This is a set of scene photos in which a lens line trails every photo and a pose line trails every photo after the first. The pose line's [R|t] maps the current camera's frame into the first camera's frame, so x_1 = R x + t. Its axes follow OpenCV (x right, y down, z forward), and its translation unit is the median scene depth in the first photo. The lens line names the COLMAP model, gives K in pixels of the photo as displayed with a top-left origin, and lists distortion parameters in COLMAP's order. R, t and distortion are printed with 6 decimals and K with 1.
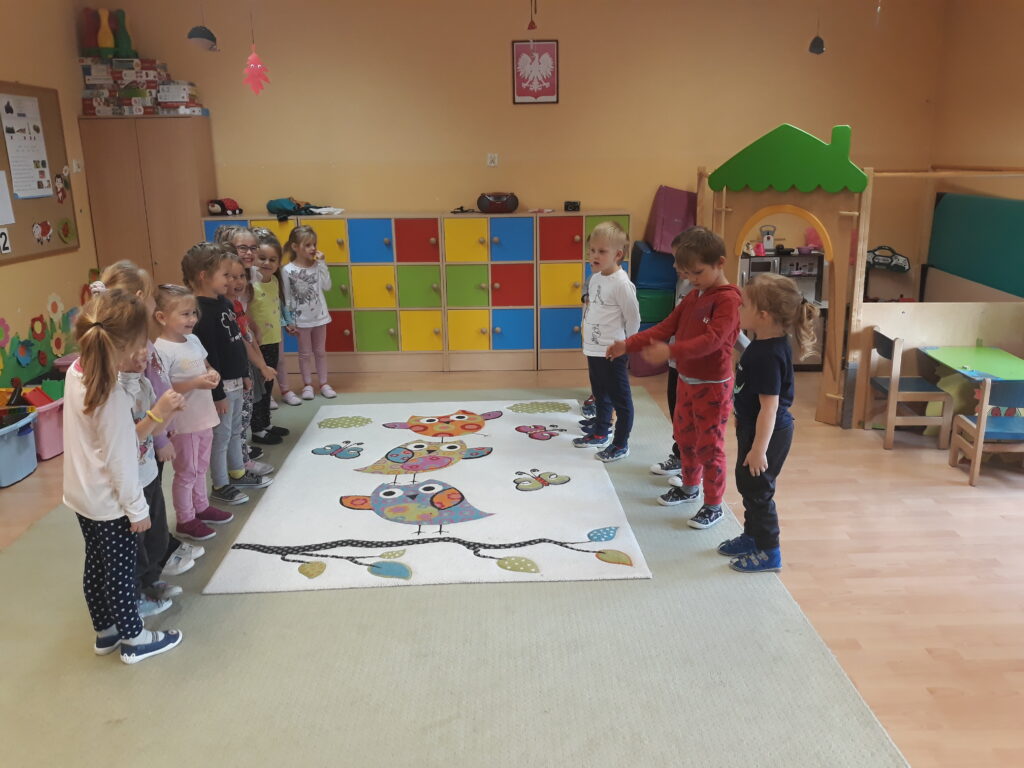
lens RADIAL K [[821.1, 0, 509.1], [0, 821.1, 383.6], [0, 0, 1]] dist [0.017540, -0.032218]
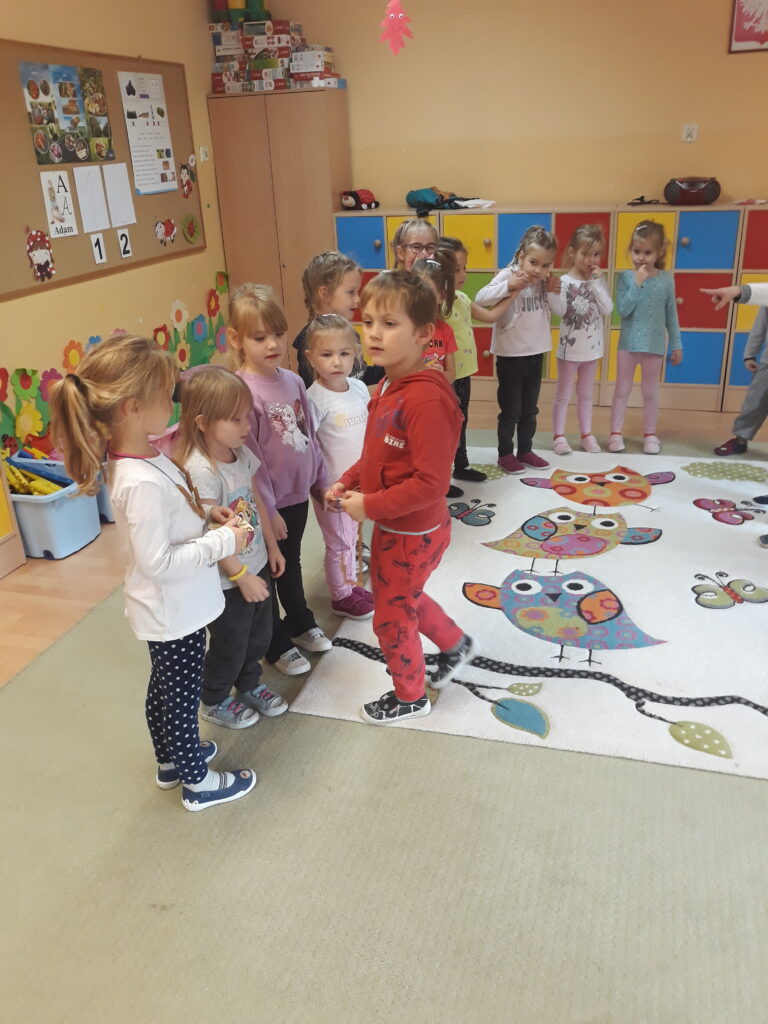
lens RADIAL K [[821.1, 0, 389.8], [0, 821.1, 504.2], [0, 0, 1]] dist [0.017540, -0.032218]
pose [[0.952055, 0.100646, -0.288898, -0.038308], [-0.053953, 0.984771, 0.165275, -0.053087], [0.301132, -0.141764, 0.942986, 0.177738]]
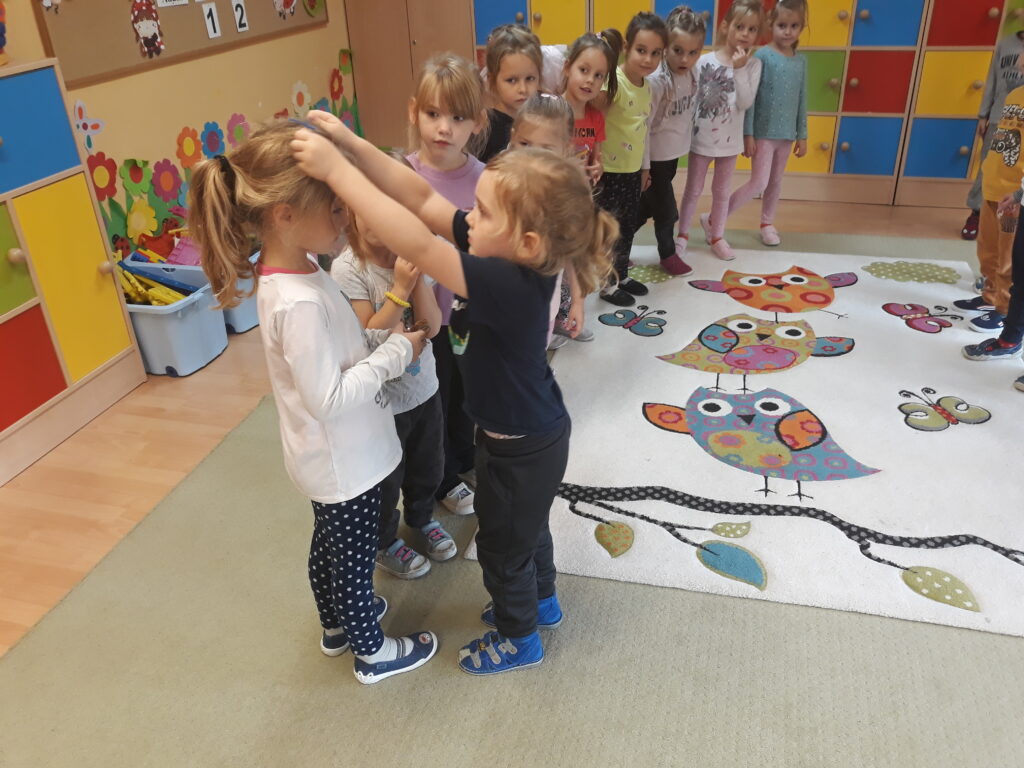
lens RADIAL K [[821.1, 0, 516.4], [0, 821.1, 366.8], [0, 0, 1]] dist [0.017540, -0.032218]
pose [[0.958954, 0.117709, -0.257975, -0.100548], [-0.051964, 0.967313, 0.248203, -0.051924], [0.278759, -0.224610, 0.933726, 0.233910]]
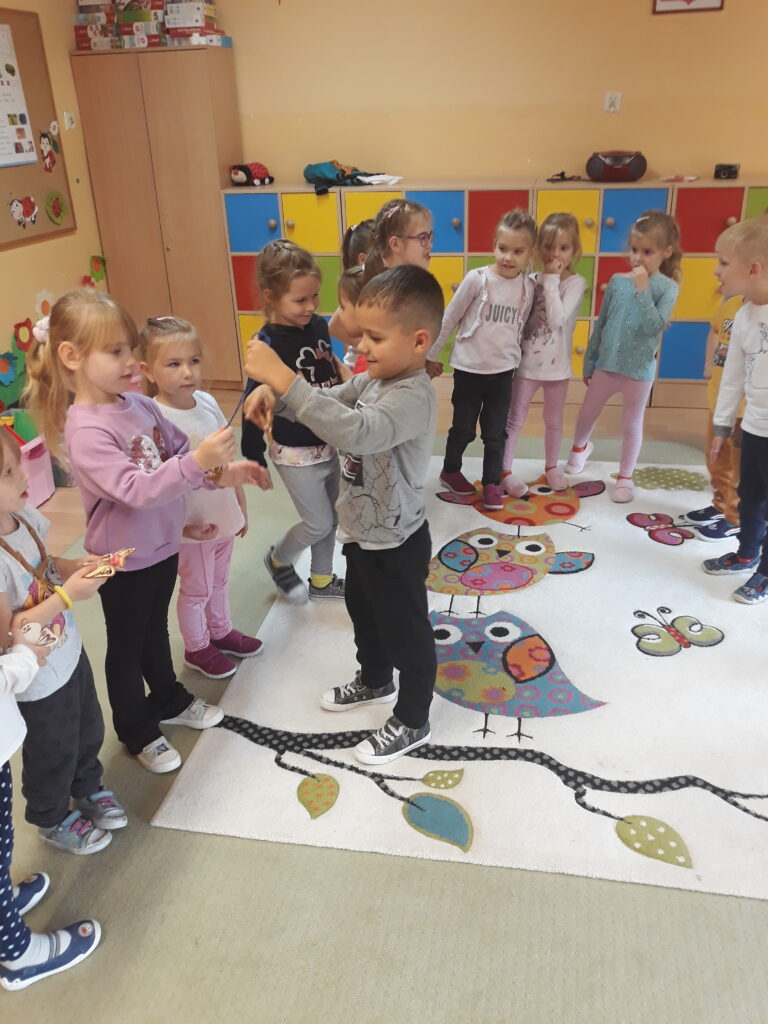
lens RADIAL K [[821.1, 0, 380.6], [0, 821.1, 502.6], [0, 0, 1]] dist [0.017540, -0.032218]
pose [[0.974549, 0.081970, -0.208651, -0.048936], [-0.041912, 0.980963, 0.189619, -0.077145], [0.220222, -0.176048, 0.959432, 0.279764]]
